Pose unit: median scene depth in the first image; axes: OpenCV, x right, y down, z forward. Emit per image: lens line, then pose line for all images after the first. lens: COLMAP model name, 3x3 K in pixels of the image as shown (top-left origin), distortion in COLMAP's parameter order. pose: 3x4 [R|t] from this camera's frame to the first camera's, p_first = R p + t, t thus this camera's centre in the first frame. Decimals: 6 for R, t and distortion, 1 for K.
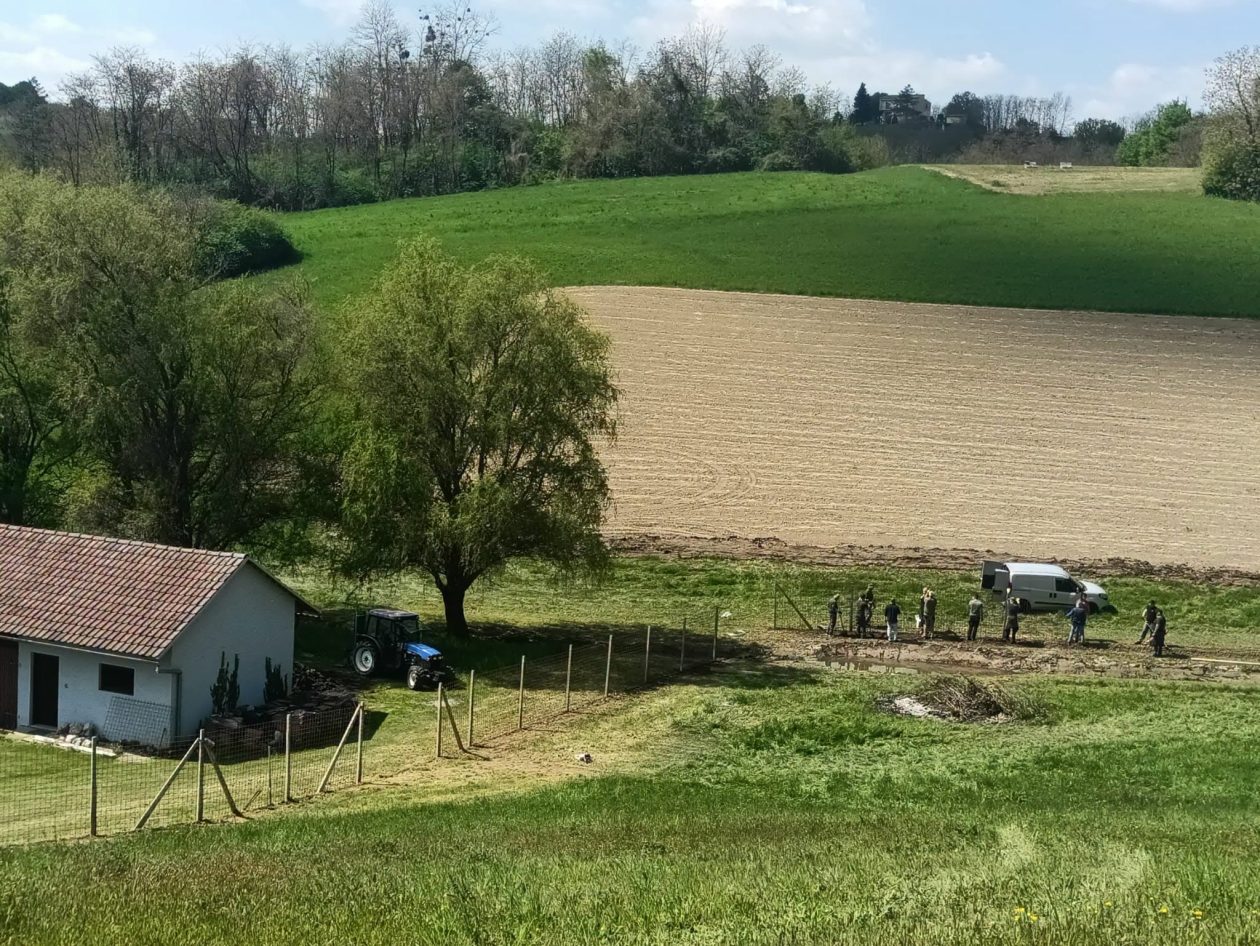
lens RADIAL K [[1722.1, 0, 629.9], [0, 1722.1, 472.4], [0, 0, 1]] dist [0.069317, 0.000000]
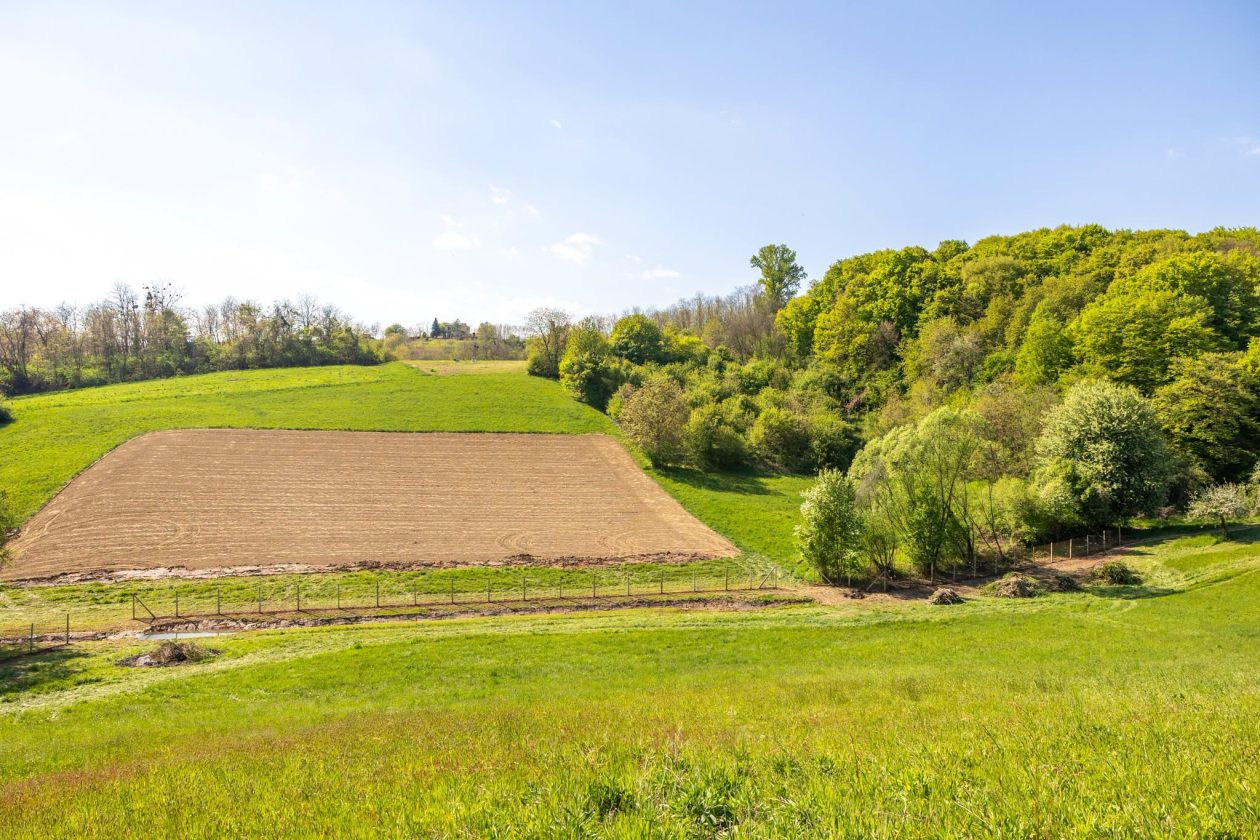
lens RADIAL K [[848.1, 0, 627.9], [0, 848.1, 421.2], [0, 0, 1]] dist [0.009122, 0.007580]
pose [[0.958767, -0.037093, 0.281761, 0.148276], [0.063915, 0.994190, -0.086604, -0.003920], [-0.276912, 0.101042, 0.955568, -0.025554]]
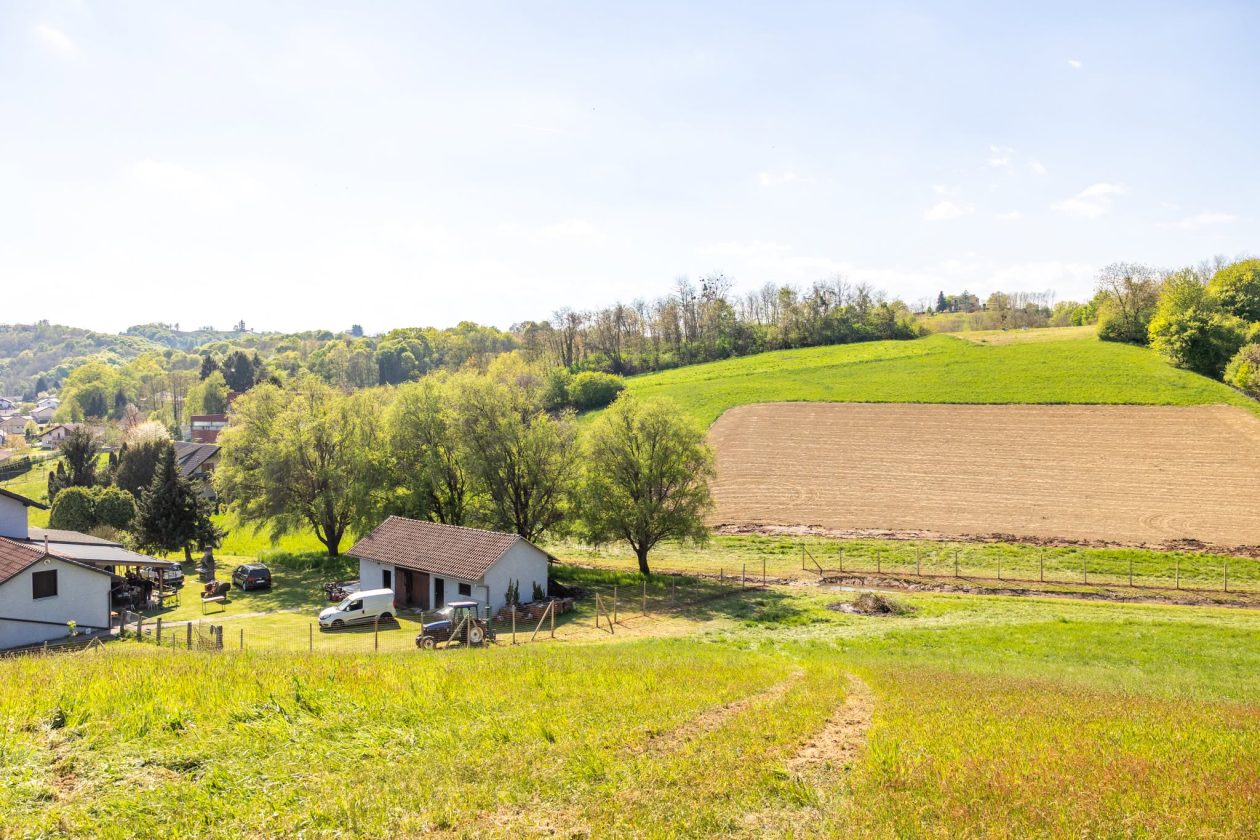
lens RADIAL K [[848.1, 0, 634.8], [0, 848.1, 413.5], [0, 0, 1]] dist [0.009122, 0.007580]
pose [[0.968604, -0.043502, -0.244771, 0.061728], [0.020175, 0.995079, -0.097013, -0.000025], [0.247787, 0.089029, 0.964715, -0.015649]]
